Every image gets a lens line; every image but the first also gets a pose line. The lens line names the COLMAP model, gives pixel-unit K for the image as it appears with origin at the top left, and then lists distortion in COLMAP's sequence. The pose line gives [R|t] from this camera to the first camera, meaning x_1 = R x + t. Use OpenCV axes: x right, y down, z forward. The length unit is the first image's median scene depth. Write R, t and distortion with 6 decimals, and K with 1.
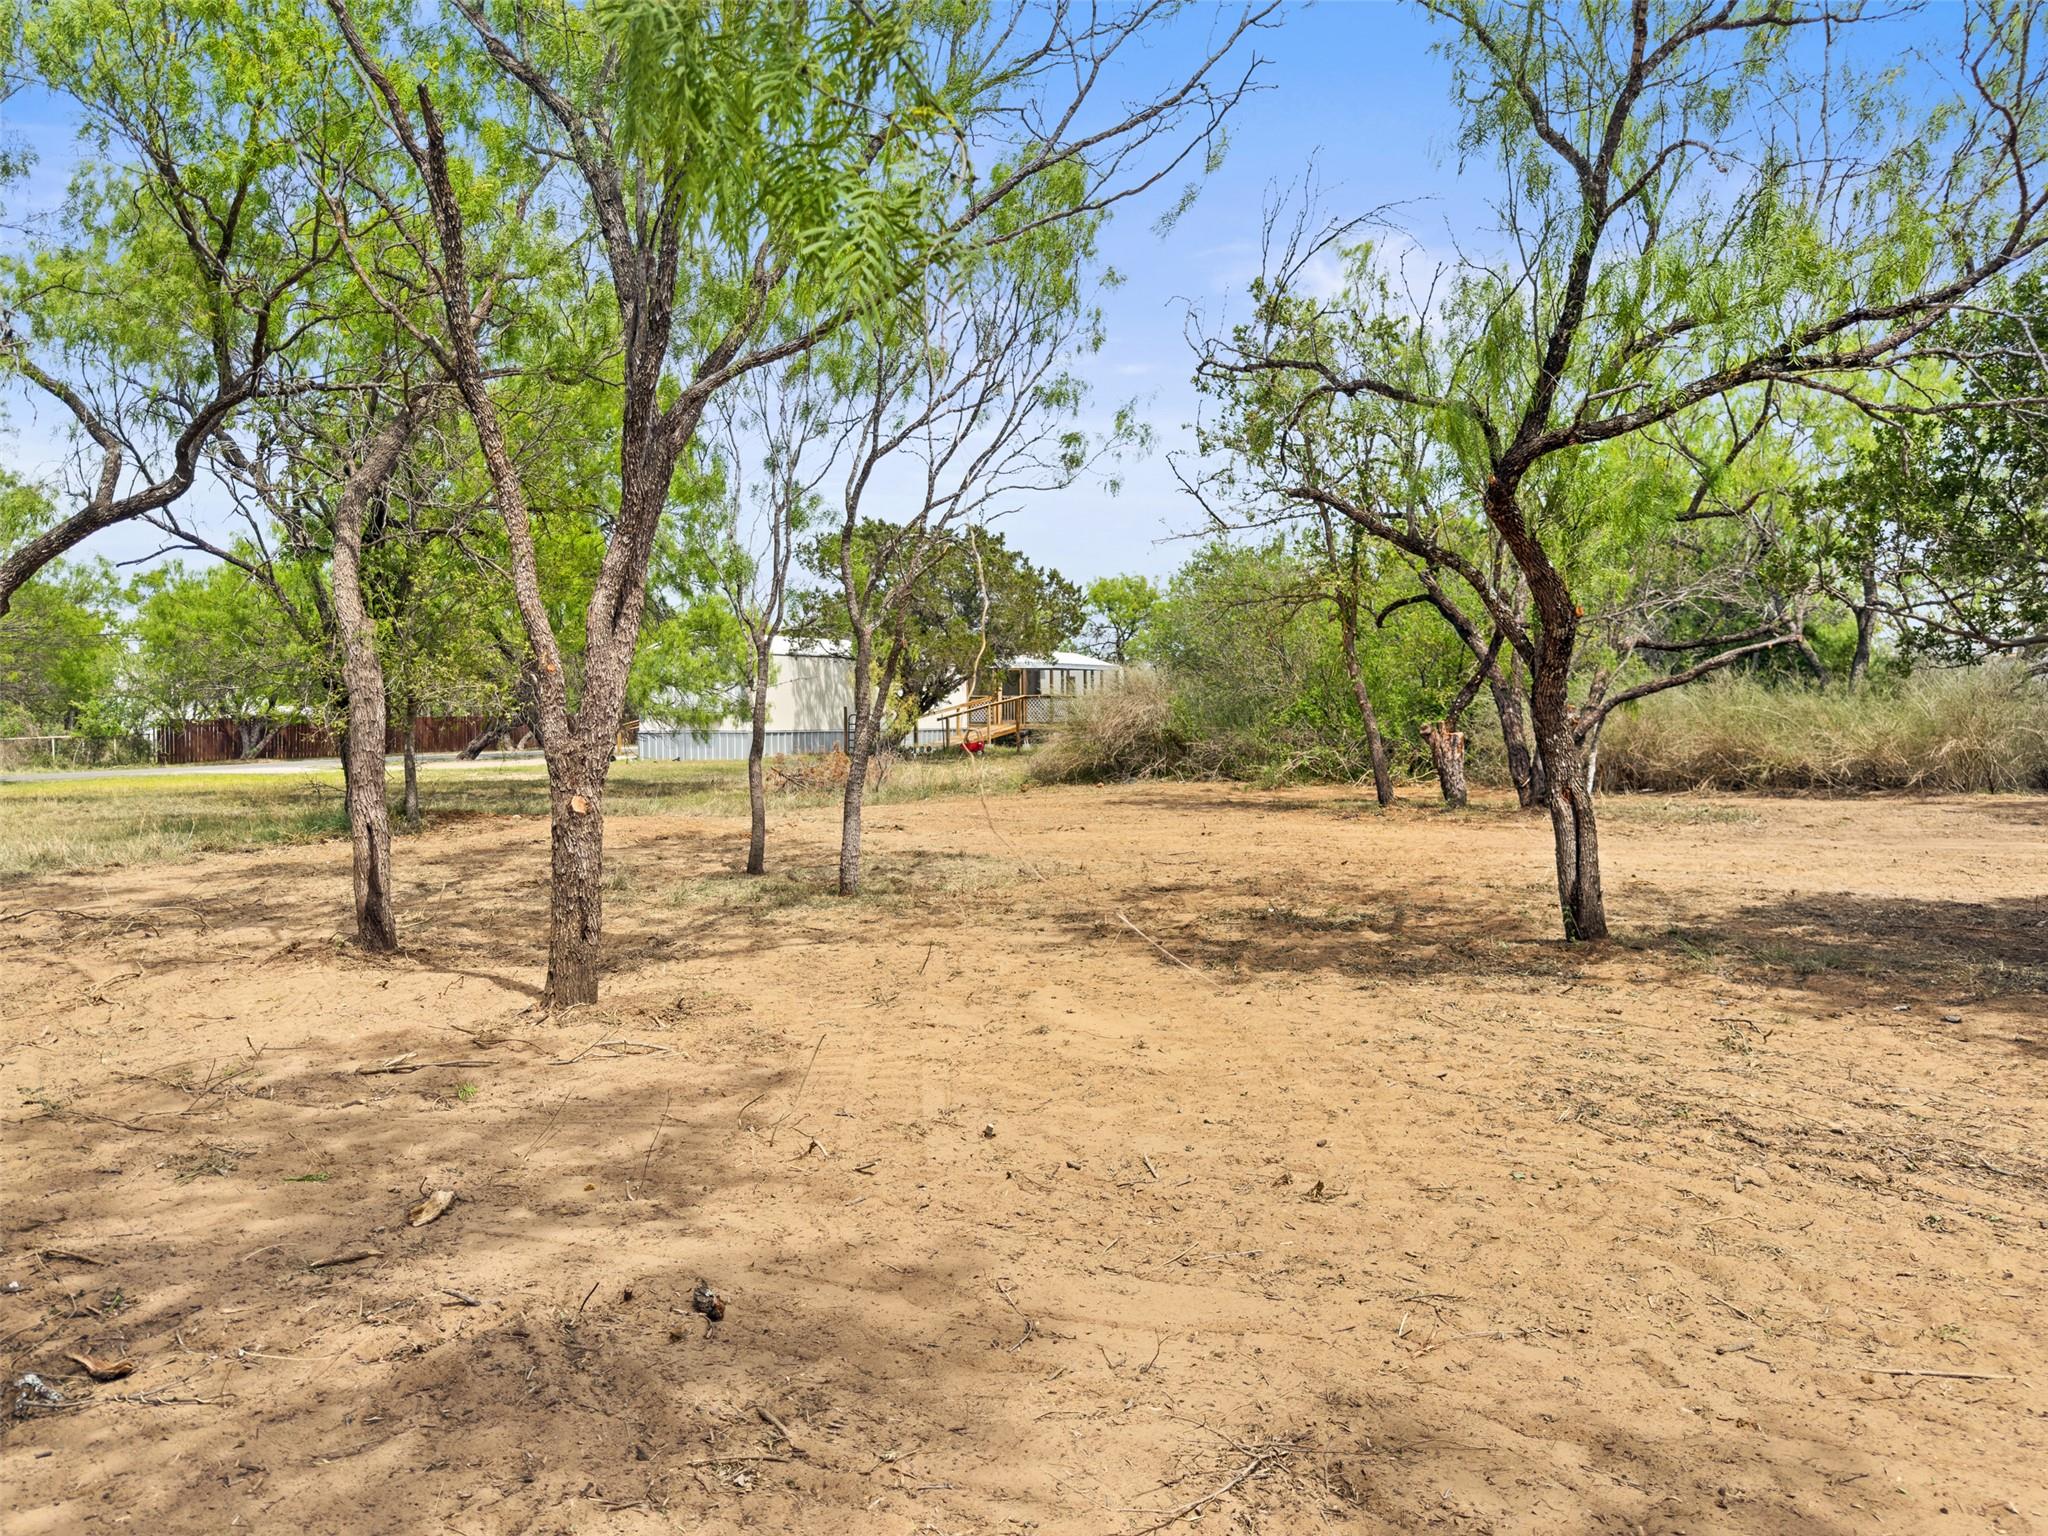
lens RADIAL K [[1448.8, 0, 1024.6], [0, 1448.8, 781.1], [0, 0, 1]] dist [-0.004476, -0.004457]
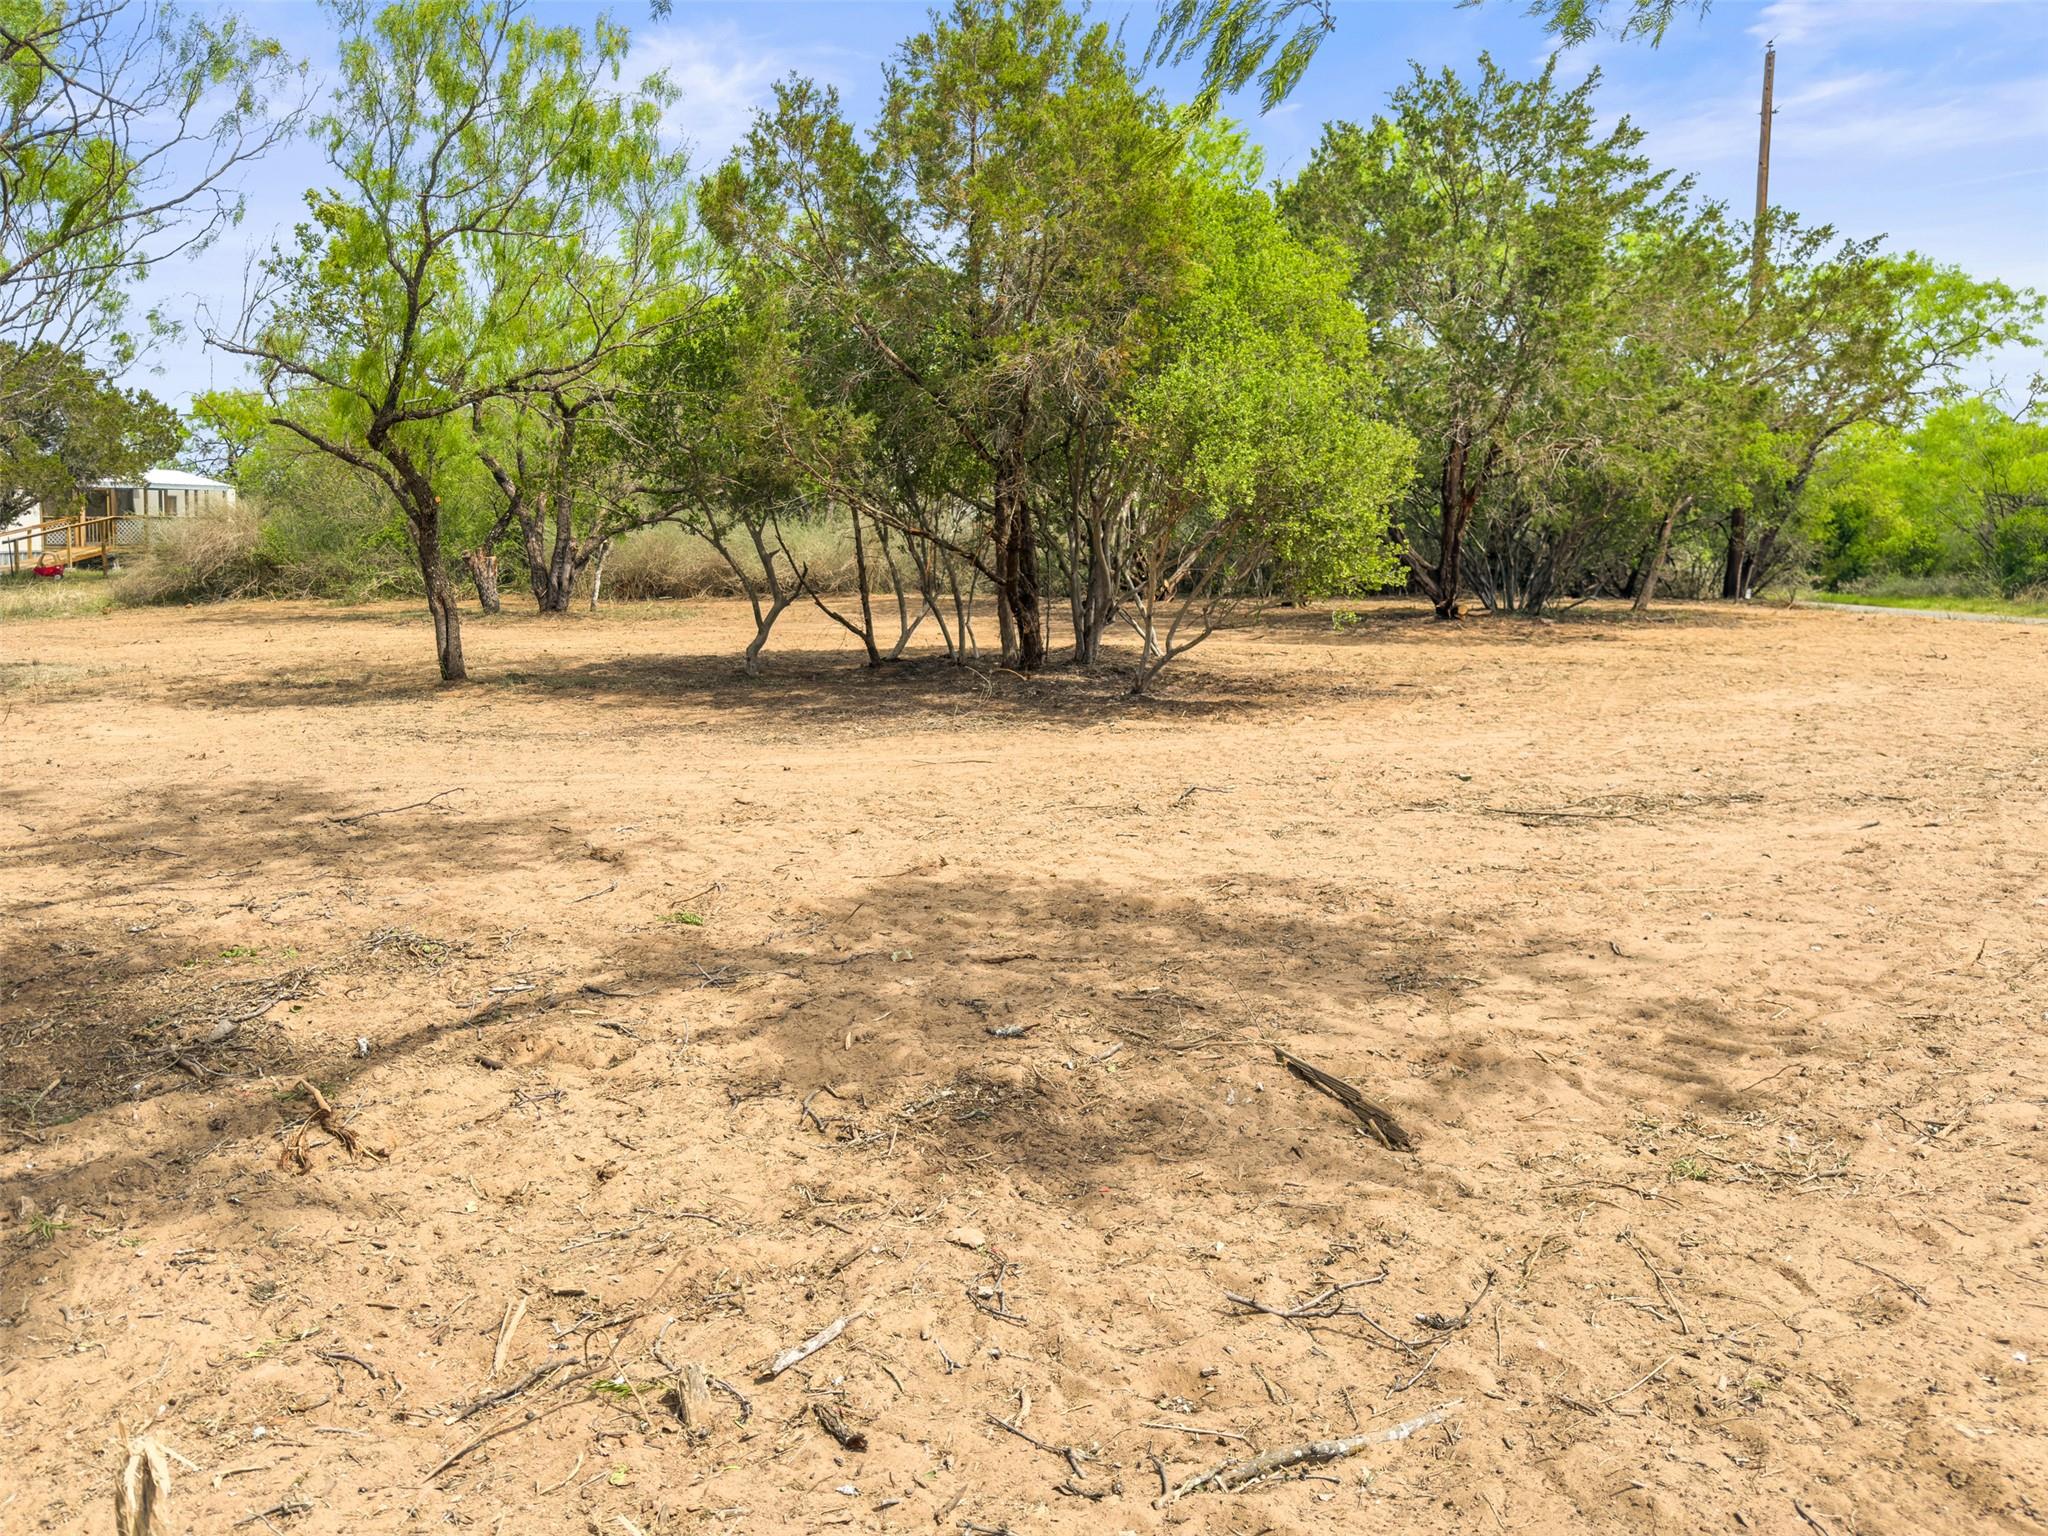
lens RADIAL K [[1438.6, 0, 1052.8], [0, 1438.6, 584.7], [0, 0, 1]] dist [-0.004027, -0.006993]
pose [[0.839963, -0.021522, 0.542217, 0.016641], [0.025098, 0.999685, 0.000799, 0.002799], [-0.542063, 0.012938, 0.840238, -0.339430]]
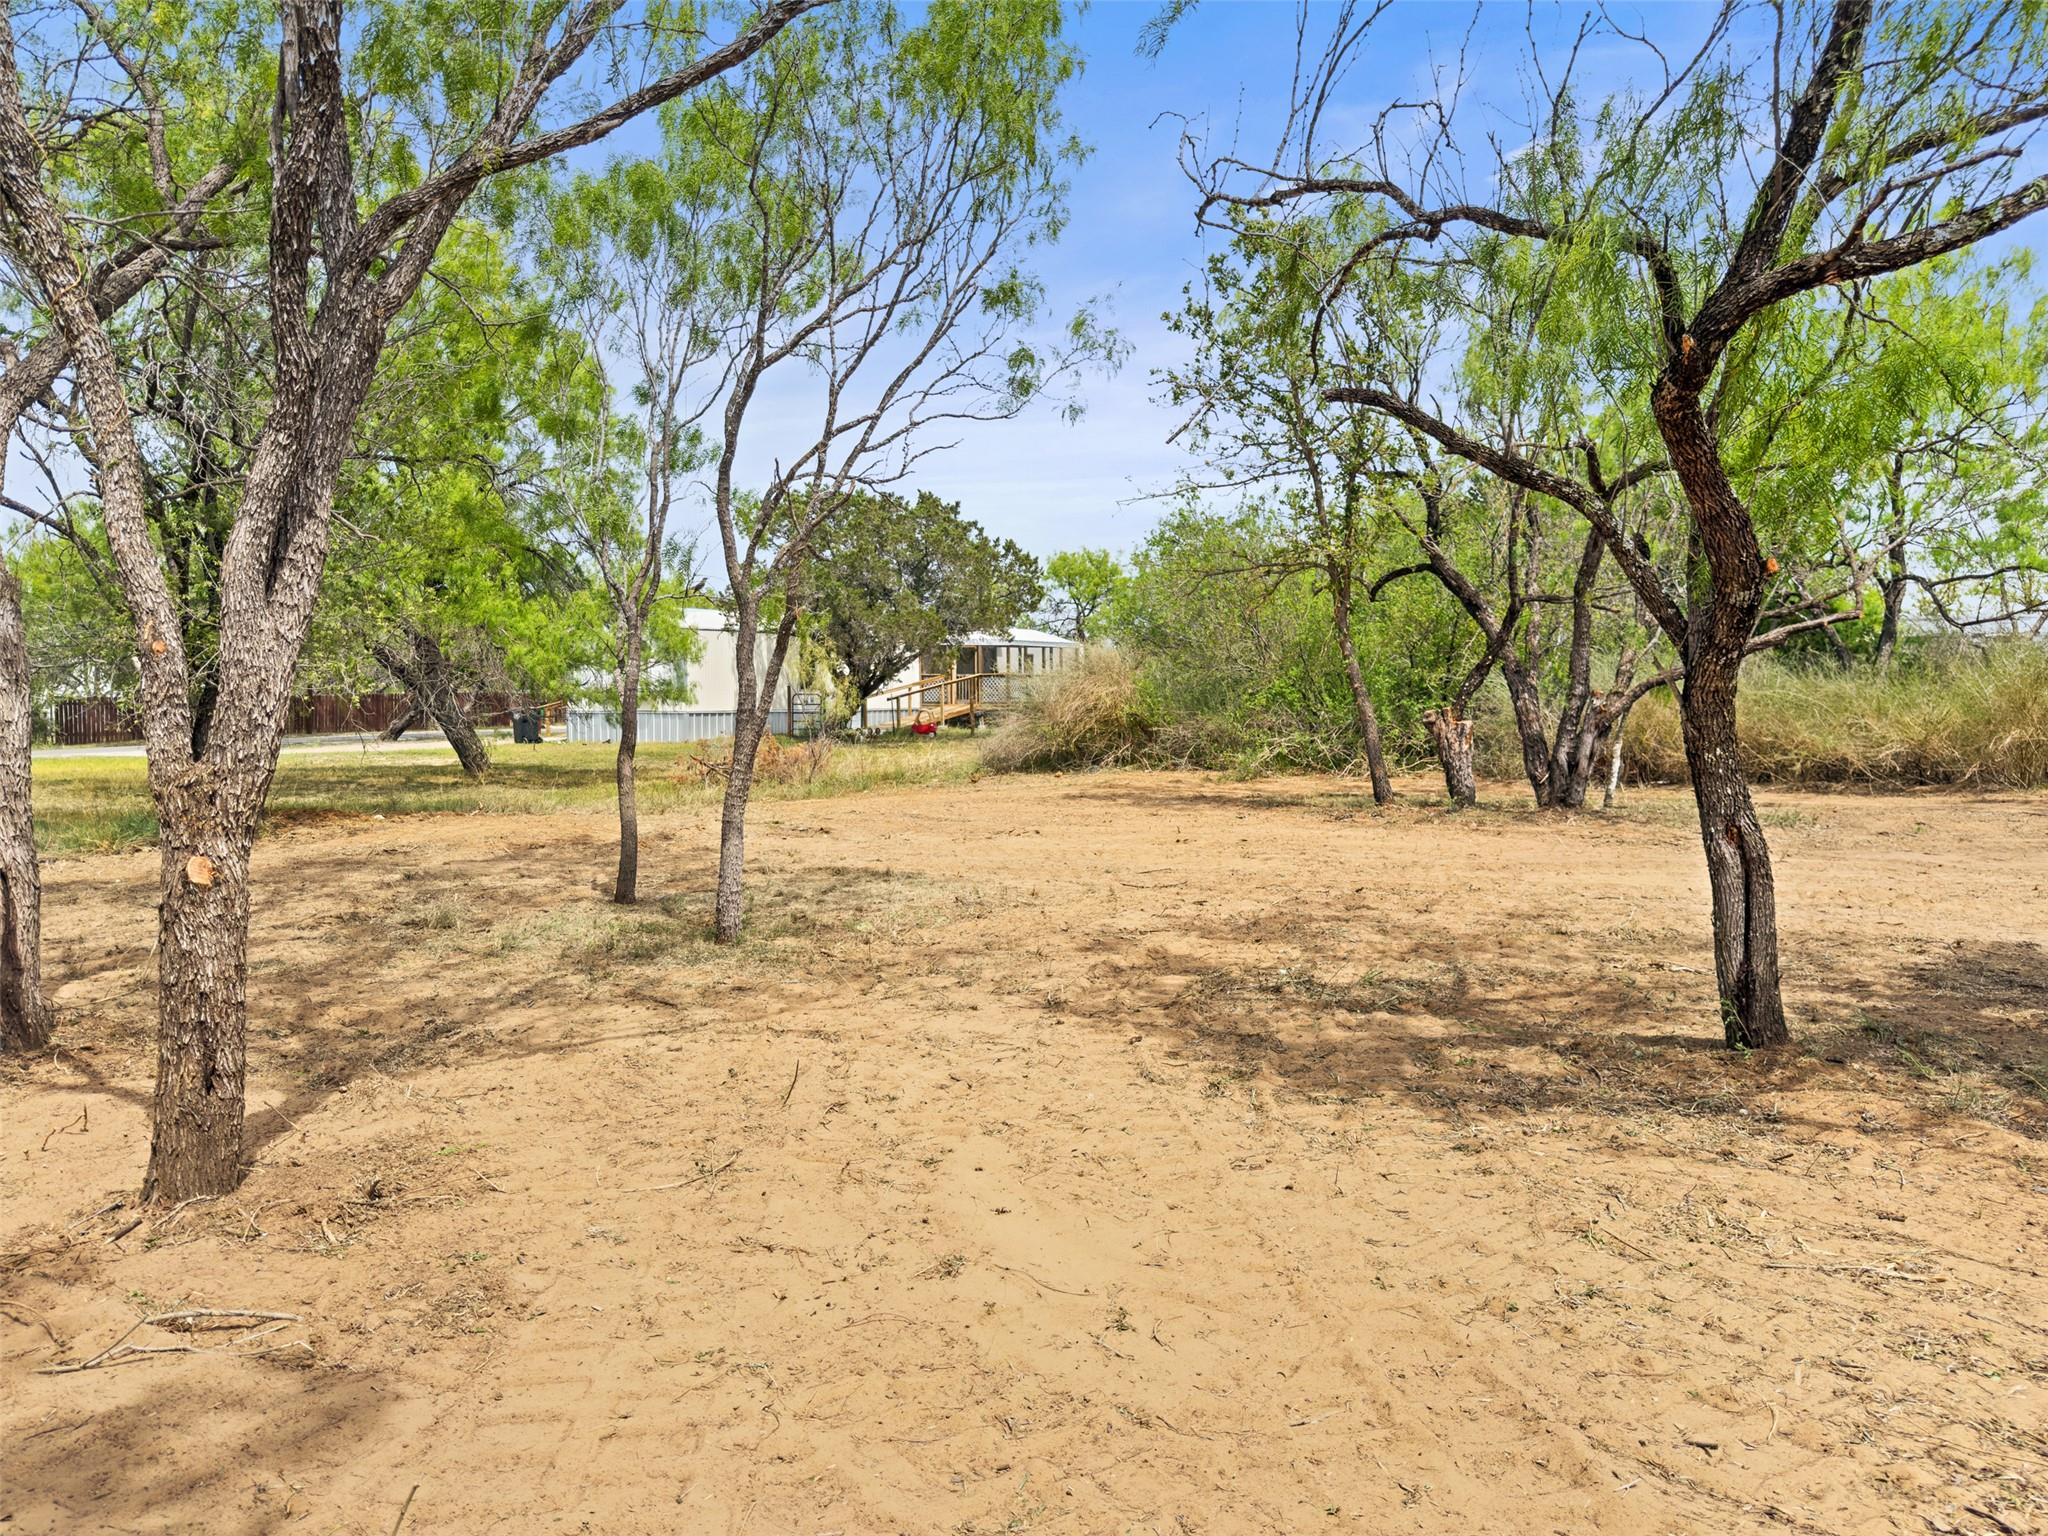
lens RADIAL K [[1448.8, 0, 1024.6], [0, 1448.8, 781.1], [0, 0, 1]] dist [-0.004476, -0.004457]
pose [[0.999616, 0.000431, 0.027713, 0.007199], [-0.000873, 0.999873, 0.015924, -0.009661], [-0.027702, -0.015942, 0.999489, 0.116693]]
